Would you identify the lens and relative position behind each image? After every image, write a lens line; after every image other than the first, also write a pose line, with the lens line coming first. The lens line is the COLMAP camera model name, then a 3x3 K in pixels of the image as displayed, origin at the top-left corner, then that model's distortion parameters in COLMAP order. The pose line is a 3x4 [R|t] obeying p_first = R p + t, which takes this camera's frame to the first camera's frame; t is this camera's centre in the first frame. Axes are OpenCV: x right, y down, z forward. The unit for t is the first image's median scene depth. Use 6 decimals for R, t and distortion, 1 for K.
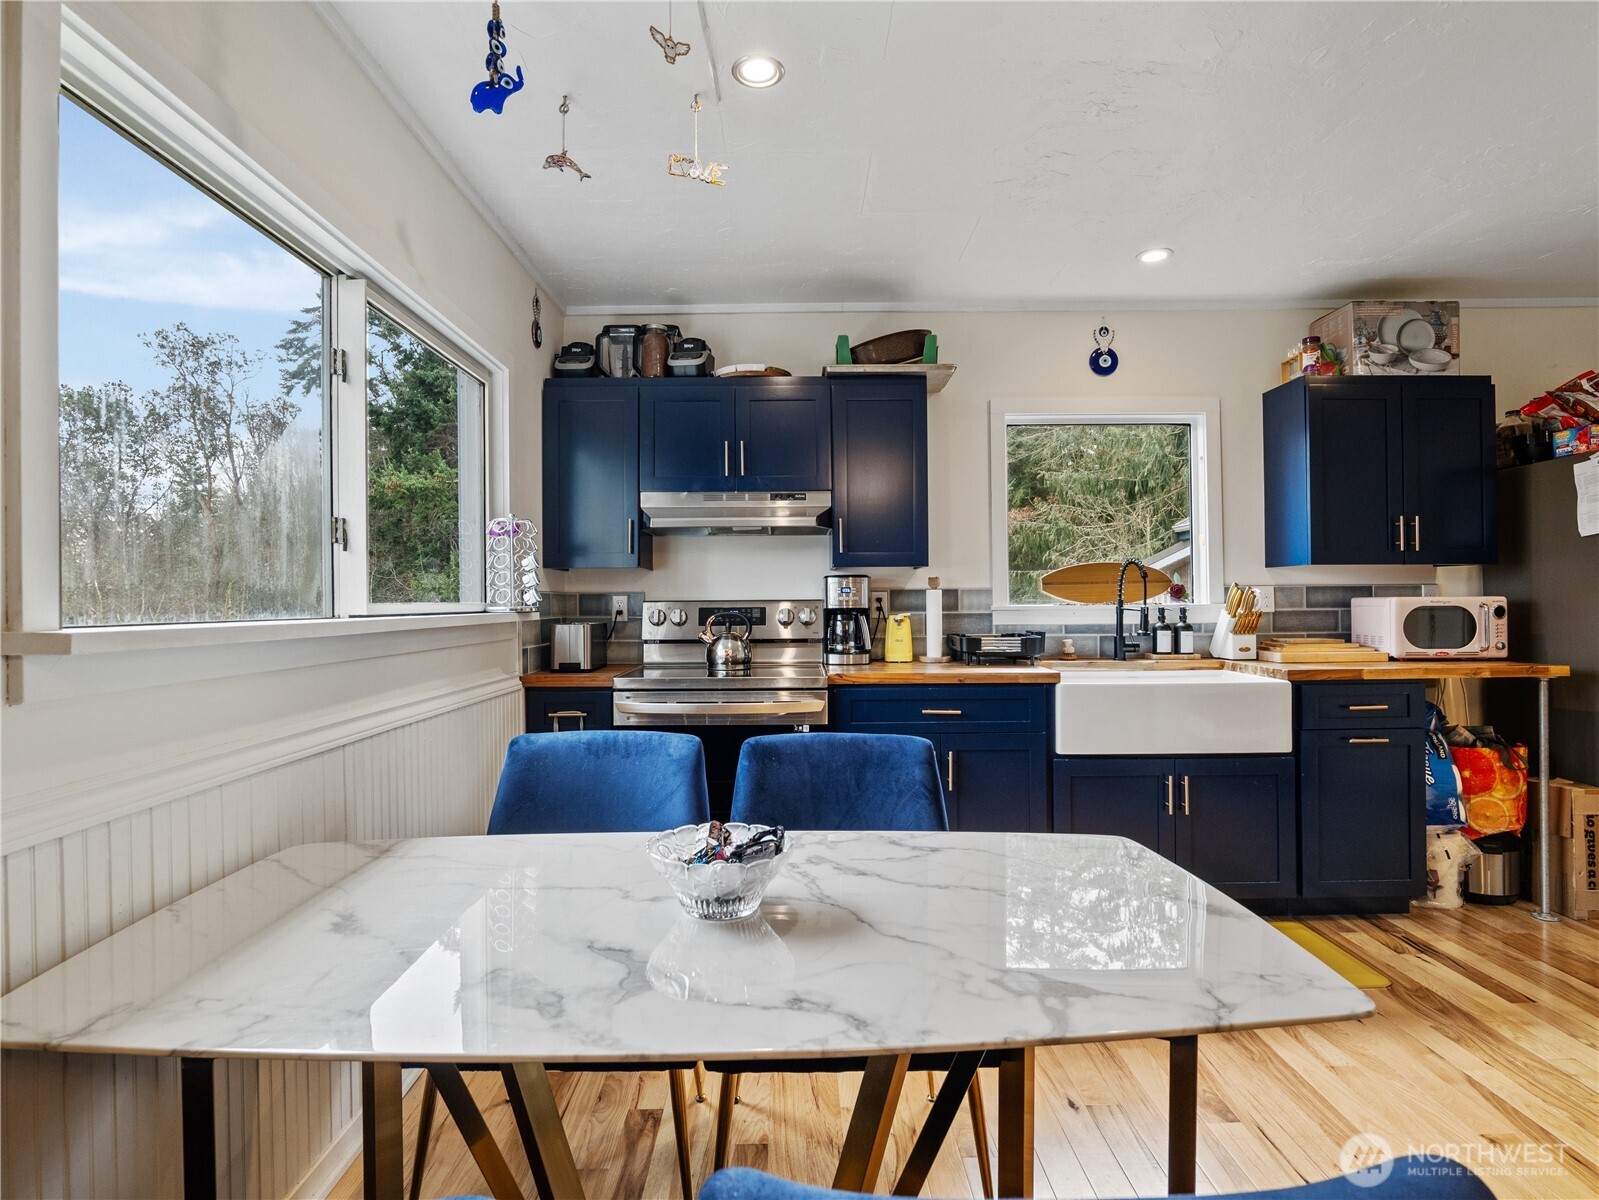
lens RADIAL K [[844.1, 0, 795.9], [0, 844.1, 586.6], [0, 0, 1]] dist [-0.019539, 0.006552]
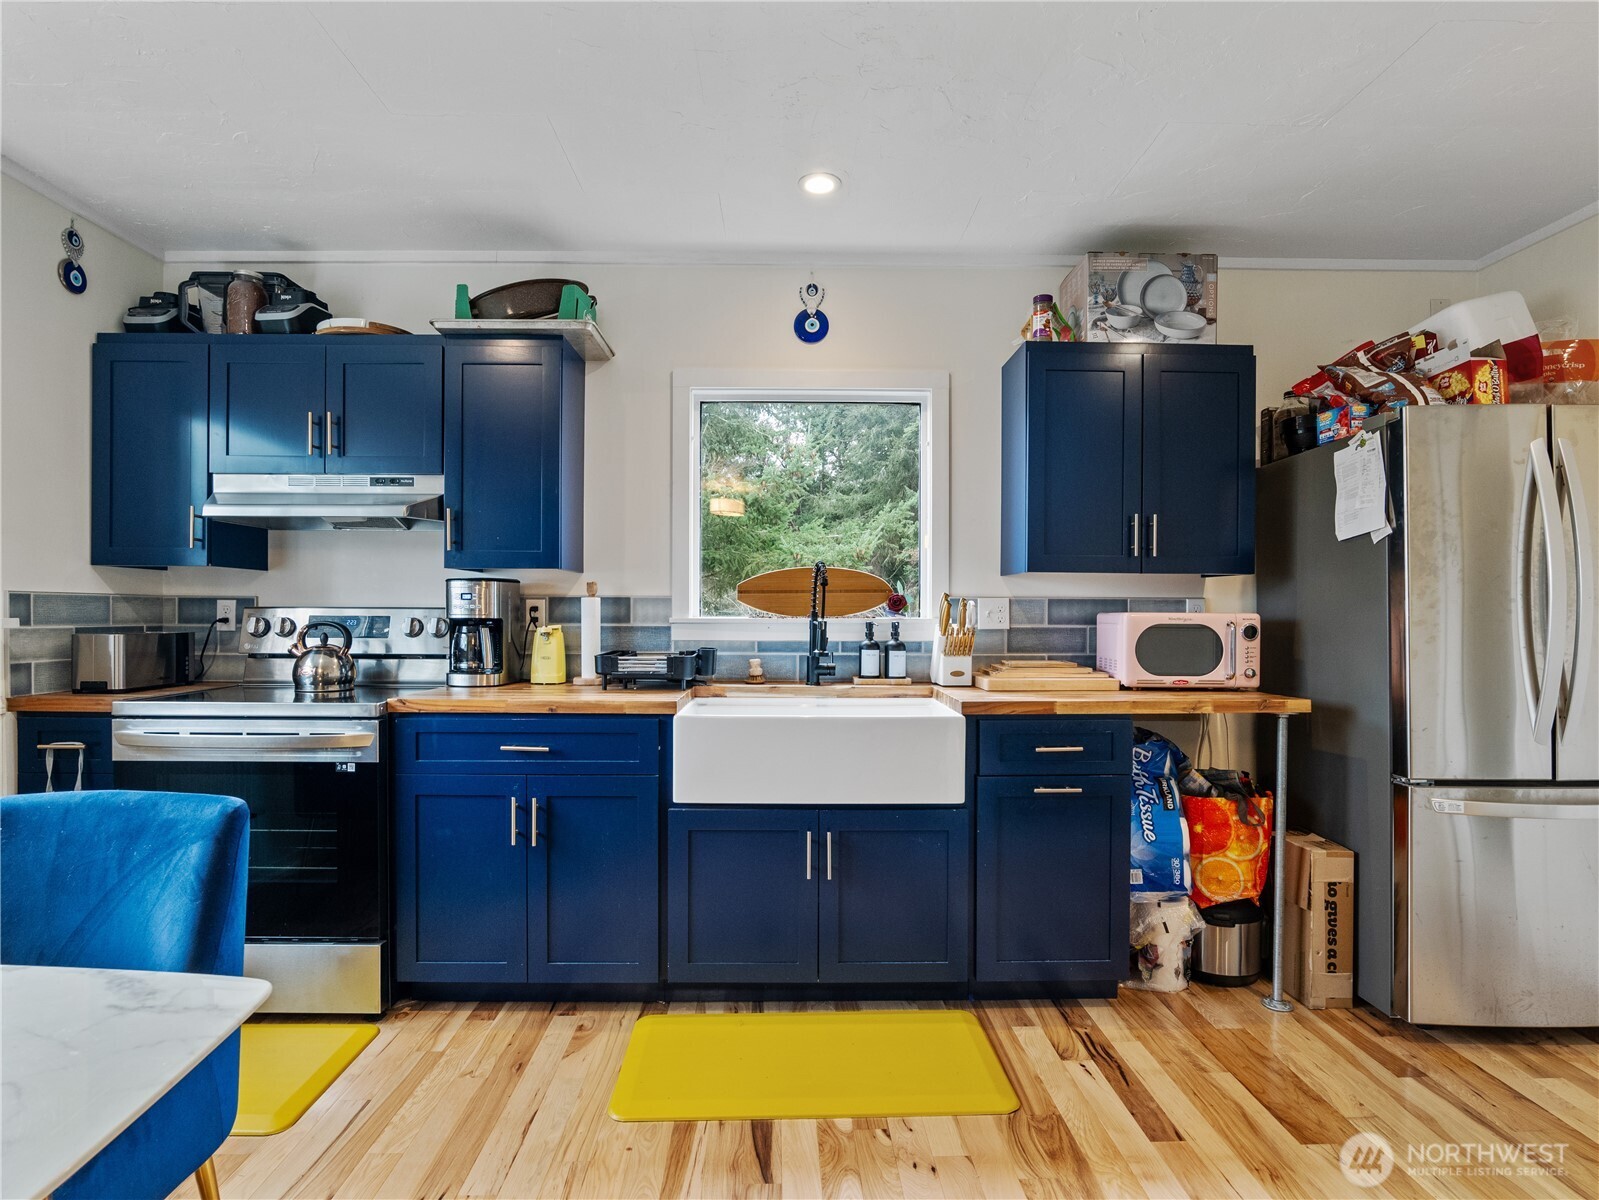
lens RADIAL K [[844.1, 0, 793.0], [0, 844.1, 615.2], [0, 0, 1]] dist [-0.019539, 0.006552]
pose [[0.999769, 0.011795, 0.017969, 0.365954], [-0.012166, 0.999712, 0.020708, 0.001798], [-0.017719, -0.020922, 0.999624, 0.175281]]
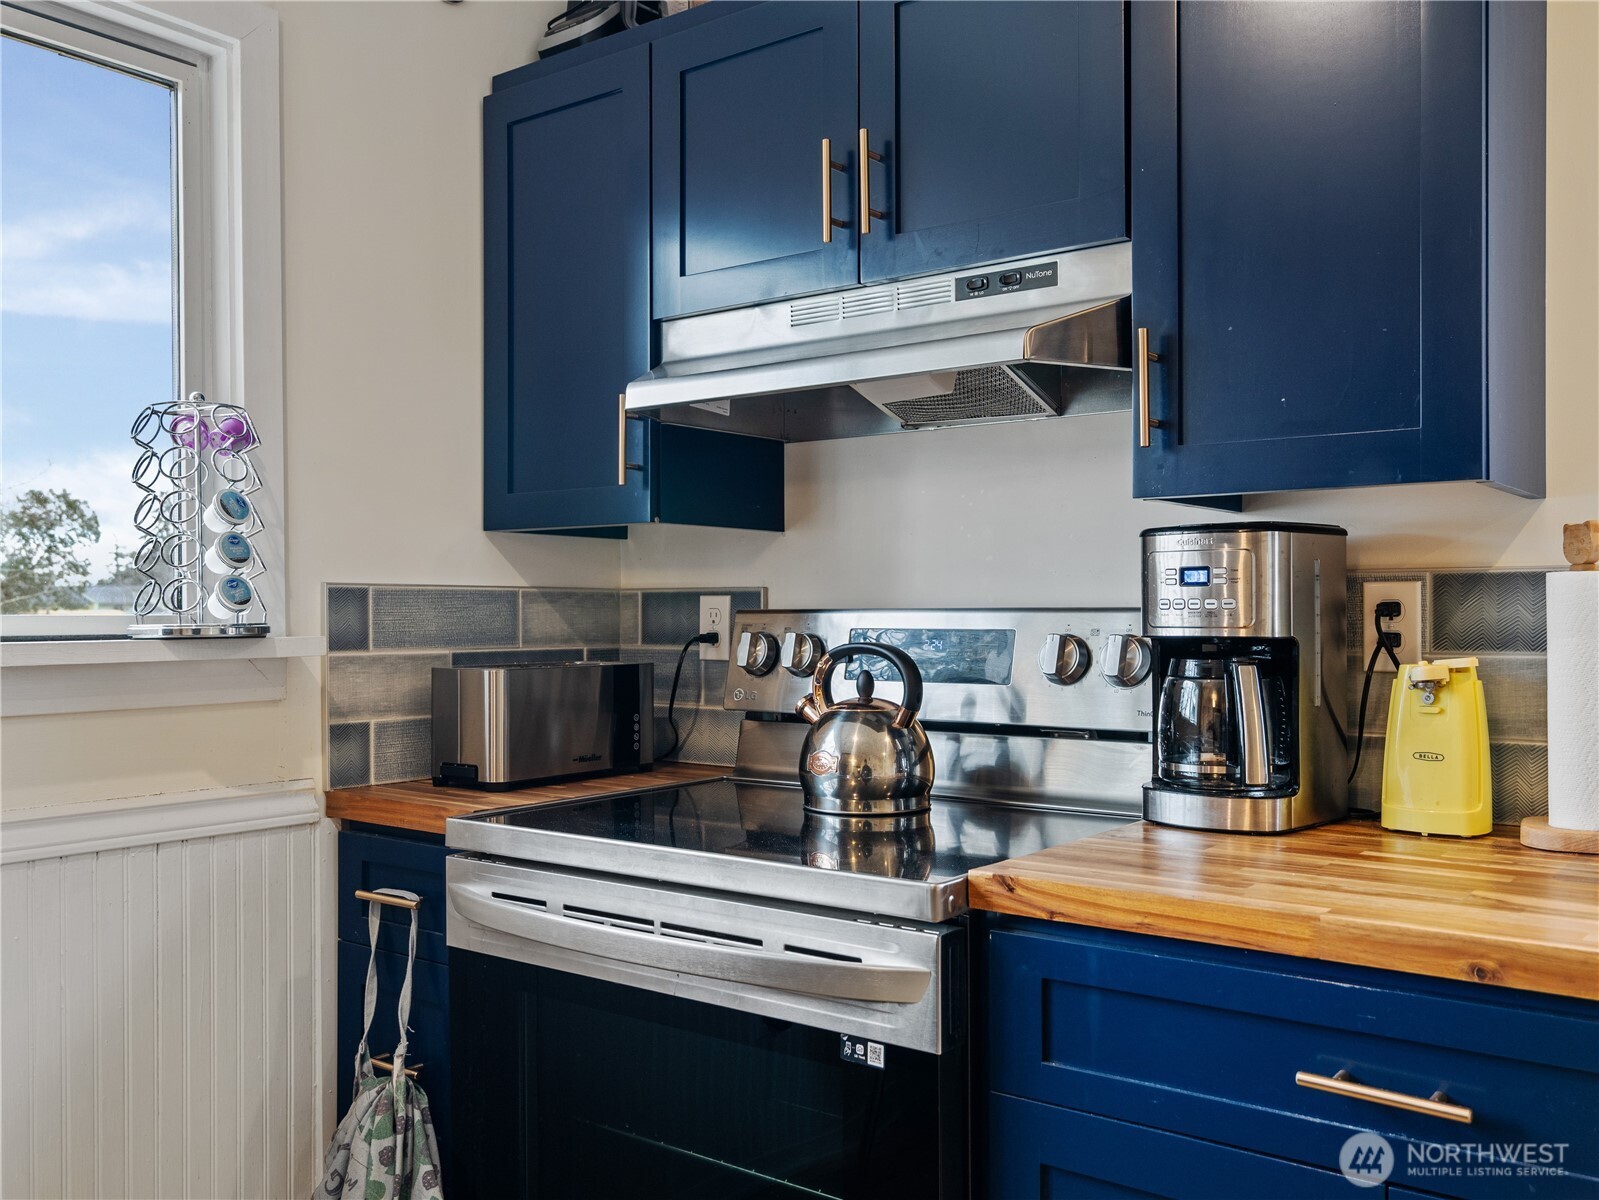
lens RADIAL K [[1417.8, 0, 794.9], [0, 1417.8, 606.6], [0, 0, 1]] dist [-0.003200, 0.000806]
pose [[0.795065, 0.002626, -0.606518, 0.248605], [0.006596, 0.999894, 0.012977, 0.007840], [0.606488, -0.014318, 0.794964, 0.531014]]
